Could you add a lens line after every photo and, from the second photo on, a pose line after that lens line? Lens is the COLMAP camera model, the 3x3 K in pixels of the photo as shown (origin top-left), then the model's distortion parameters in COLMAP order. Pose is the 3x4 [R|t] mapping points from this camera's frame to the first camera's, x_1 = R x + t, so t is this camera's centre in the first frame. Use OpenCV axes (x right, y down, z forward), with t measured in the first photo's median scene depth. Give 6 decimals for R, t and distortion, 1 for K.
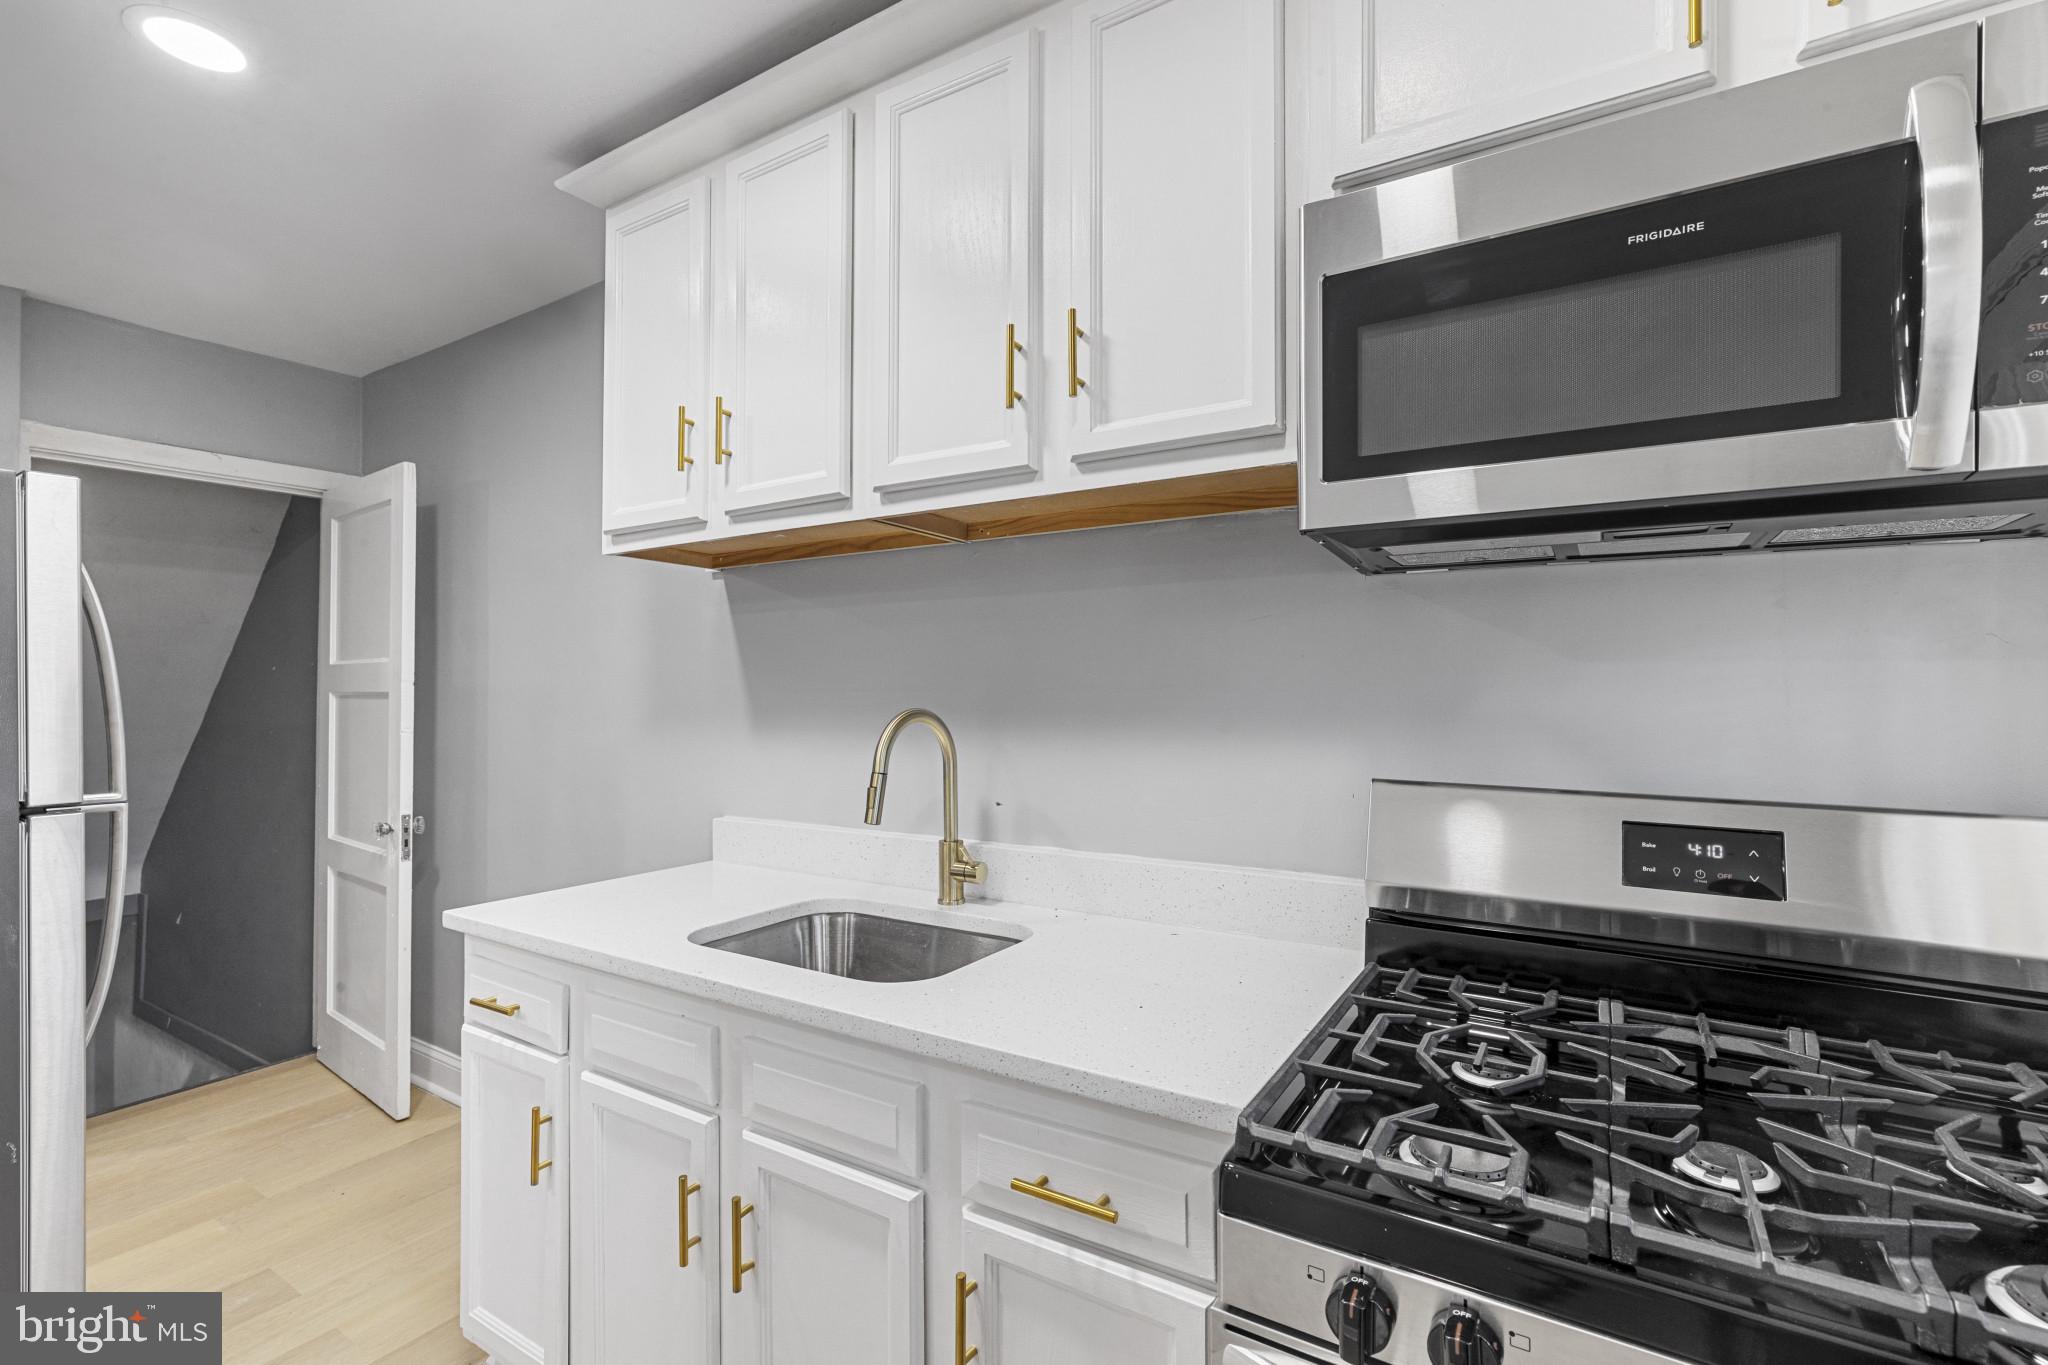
lens RADIAL K [[919.9, 0, 1027.0], [0, 919.9, 682.7], [0, 0, 1]] dist [0.003460, 0.001920]
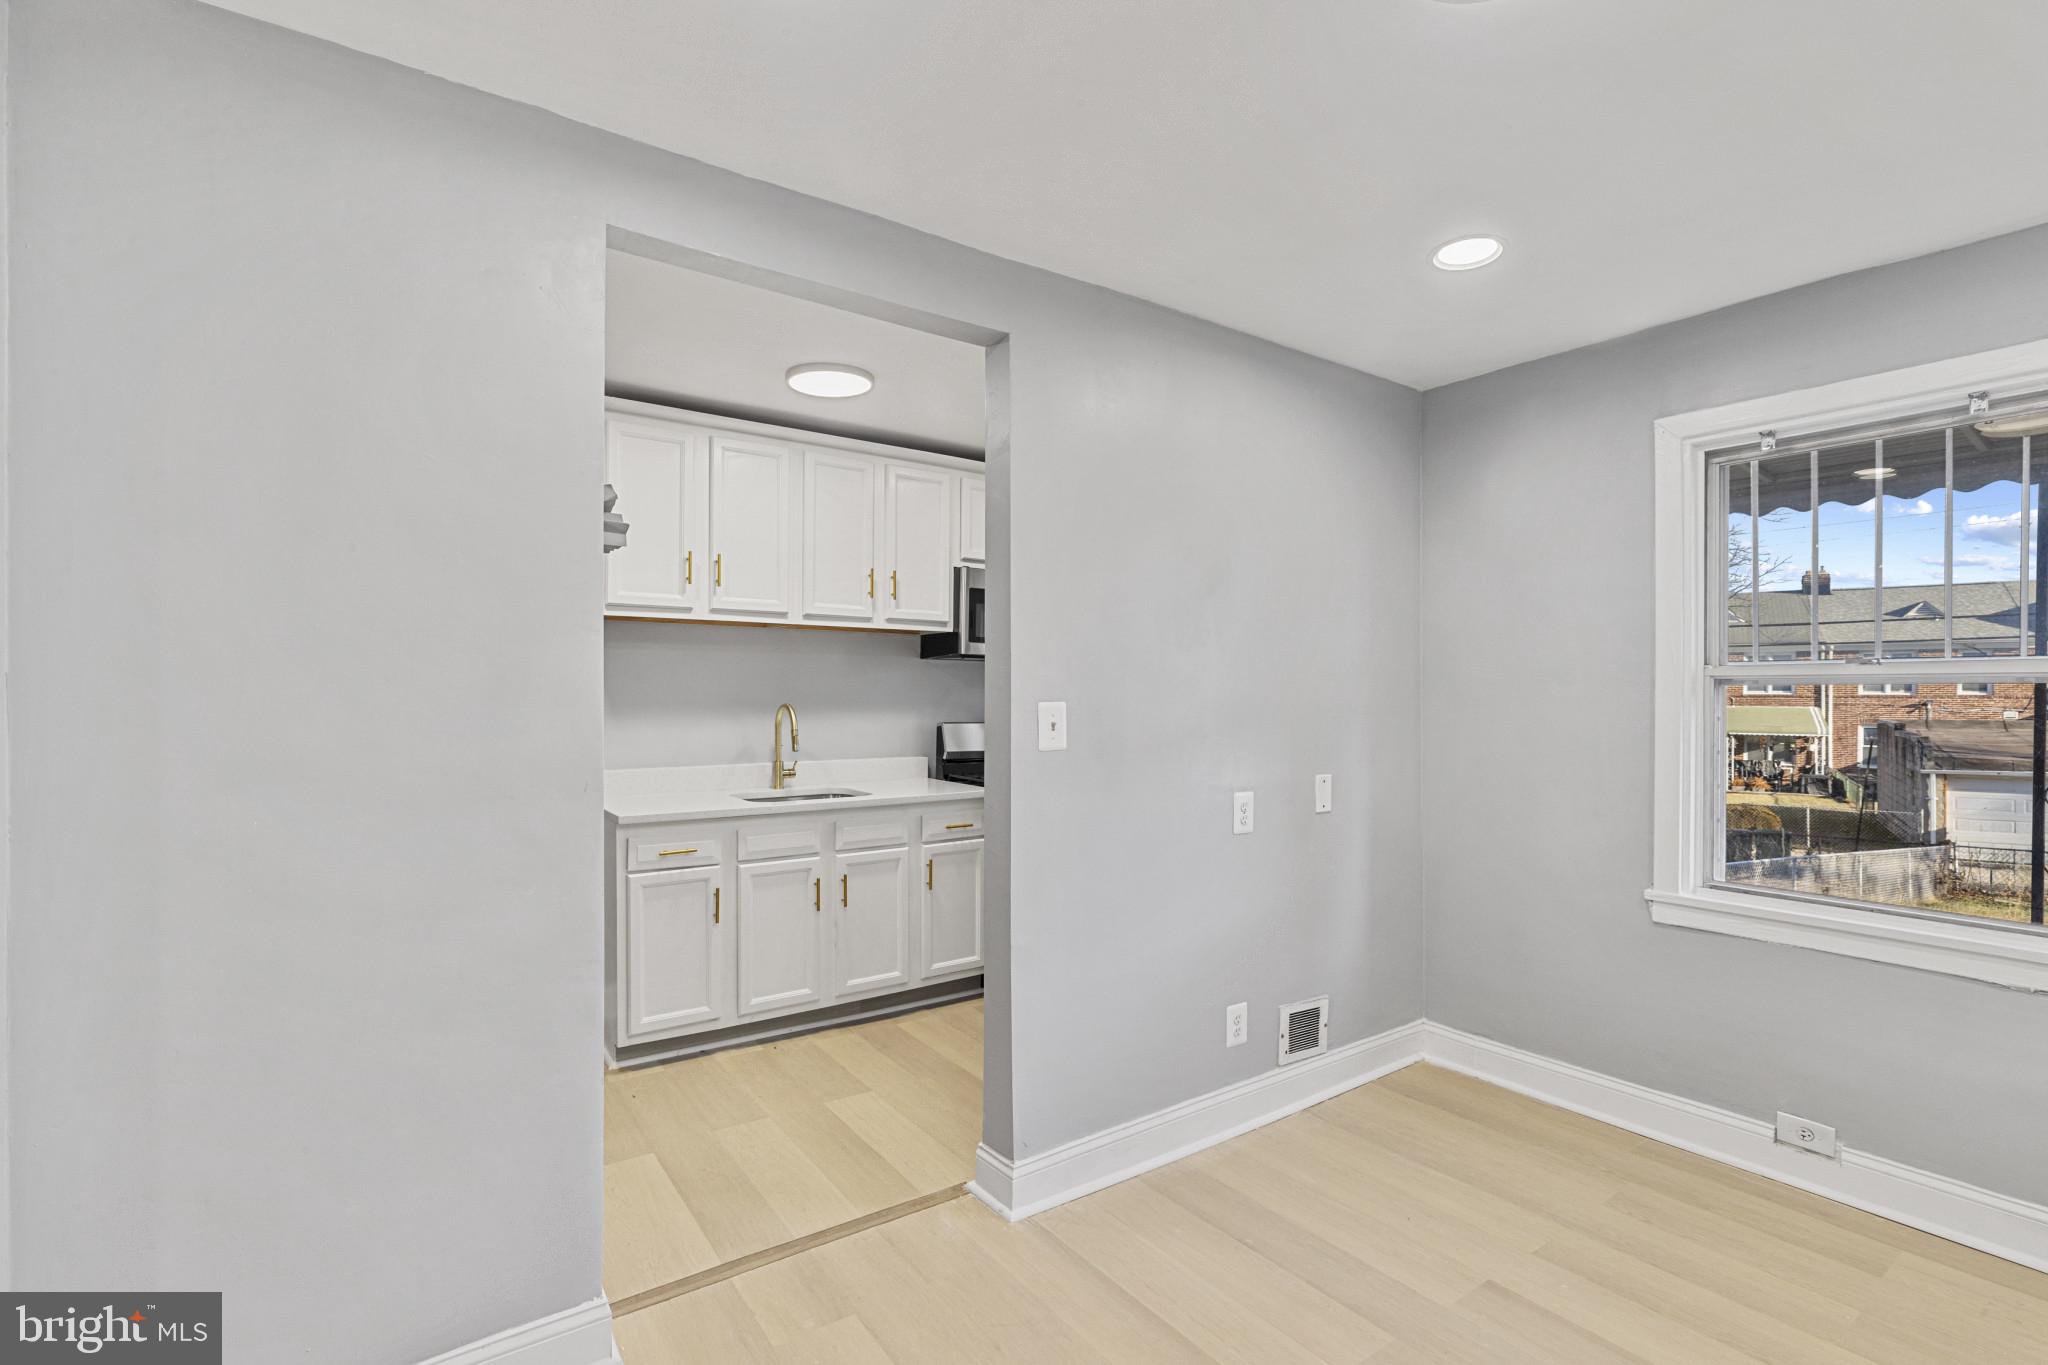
lens RADIAL K [[934.3, 0, 1023.6], [0, 934.3, 685.2], [0, 0, 1]] dist [0.001318, 0.000039]
pose [[0.395059, 0.013768, 0.918553, -2.406096], [-0.014356, 0.999858, -0.008813, -0.011489], [-0.918544, -0.009705, 0.395201, -0.545306]]
